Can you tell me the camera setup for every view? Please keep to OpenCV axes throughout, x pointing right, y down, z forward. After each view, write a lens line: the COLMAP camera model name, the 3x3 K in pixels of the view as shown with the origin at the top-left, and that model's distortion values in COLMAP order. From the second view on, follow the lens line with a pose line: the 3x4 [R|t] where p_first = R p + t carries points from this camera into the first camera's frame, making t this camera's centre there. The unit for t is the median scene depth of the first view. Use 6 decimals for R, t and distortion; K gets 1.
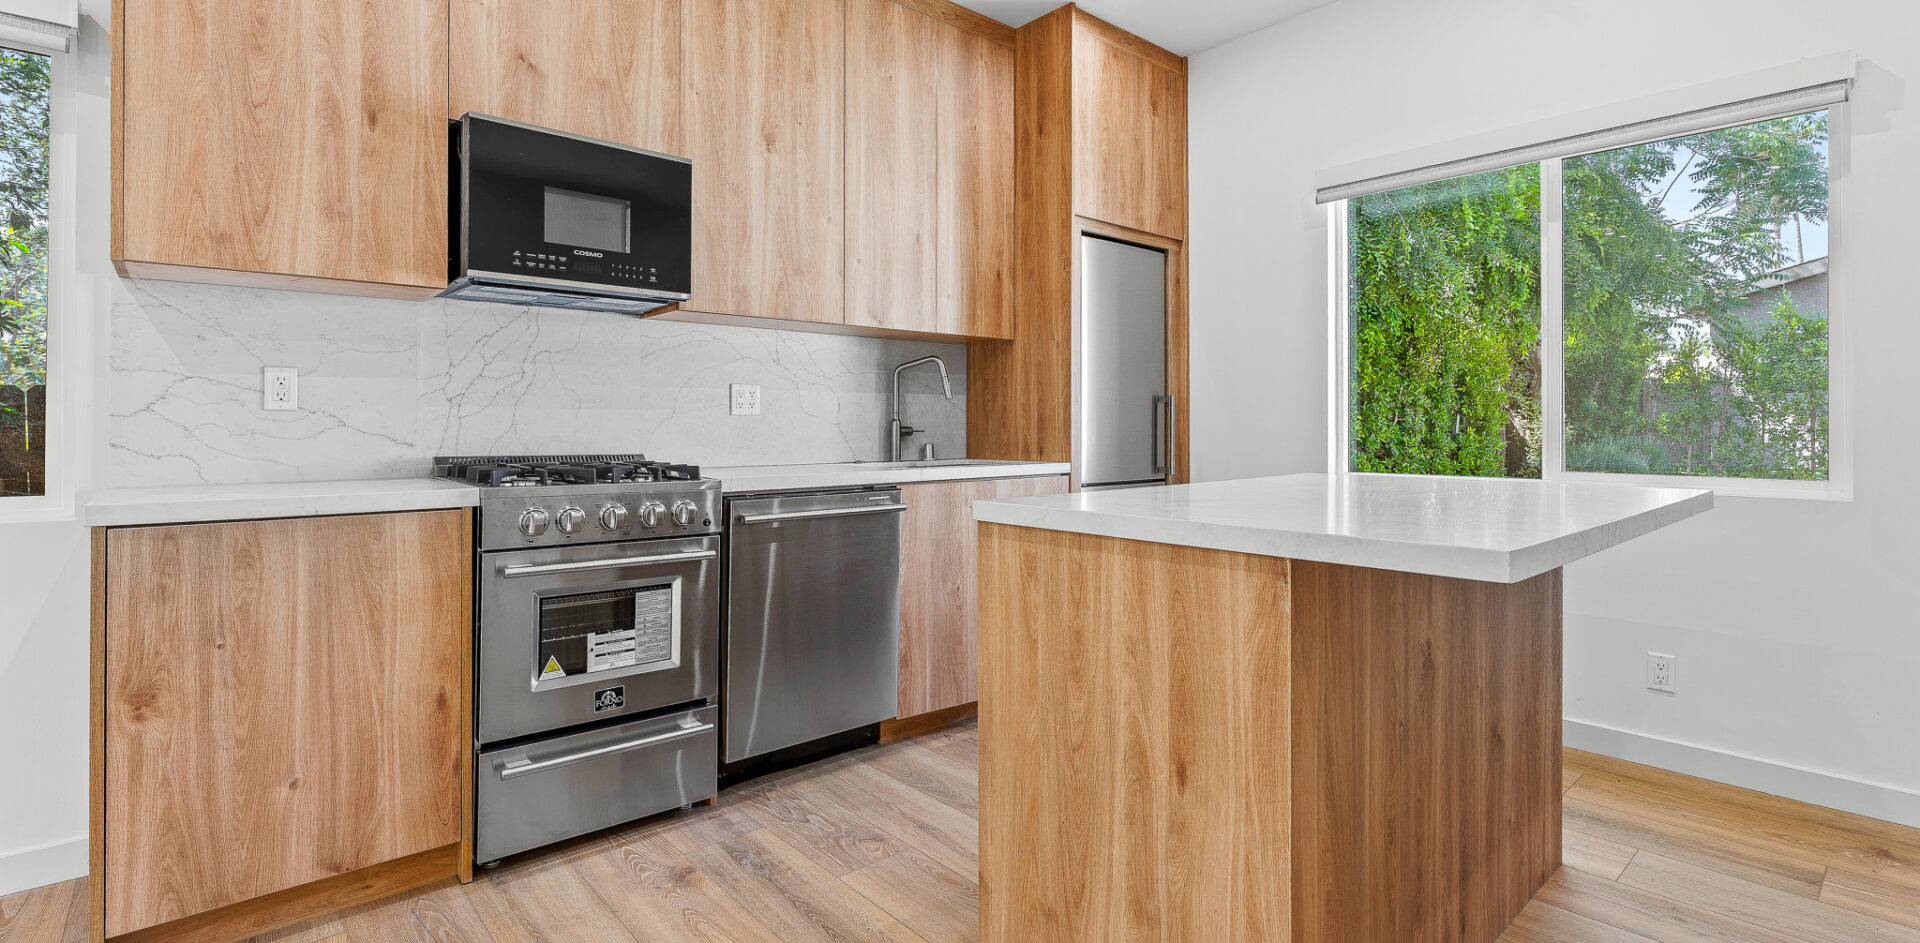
lens RADIAL K [[897.4, 0, 963.2], [0, 897.4, 434.6], [0, 0, 1]] dist [0.001975, 0.000113]
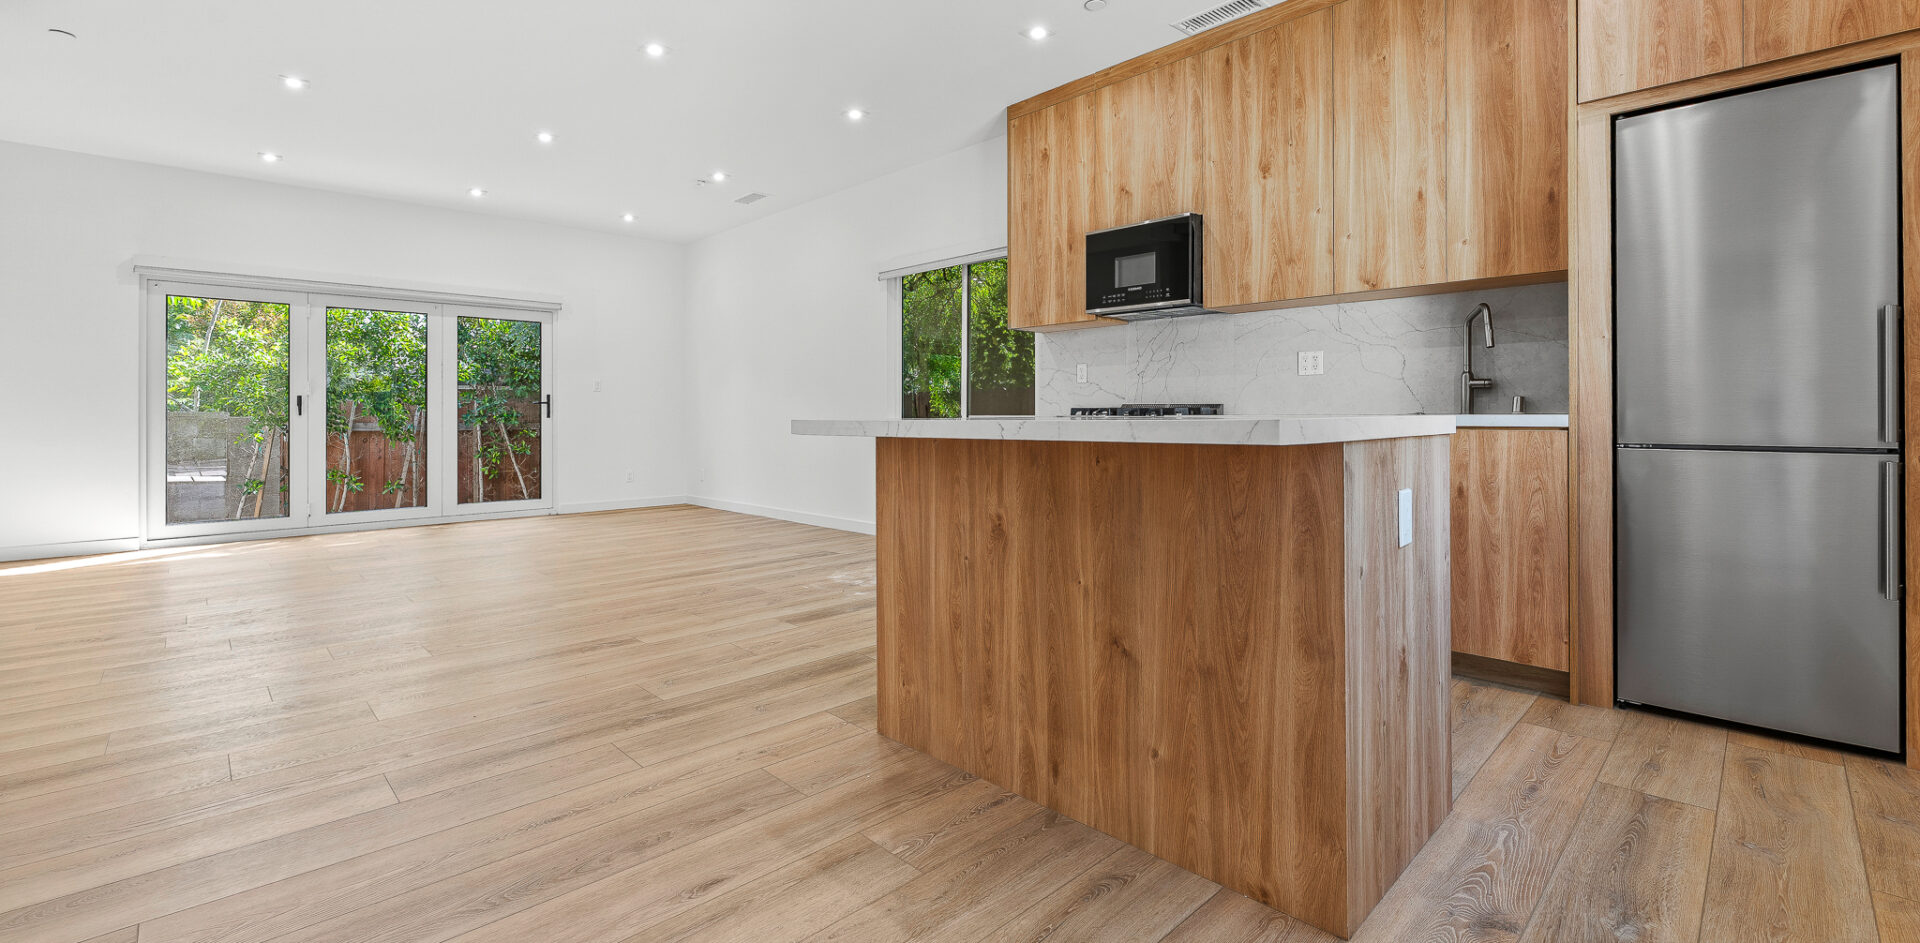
lens RADIAL K [[792.4, 0, 963.3], [0, 792.4, 443.9], [0, 0, 1]] dist [-0.000606, 0.000045]
pose [[0.041937, 0.037688, -0.998409, 0.963134], [-0.006285, 0.999278, 0.037457, 0.041598], [0.999100, 0.004705, 0.042144, 0.495816]]
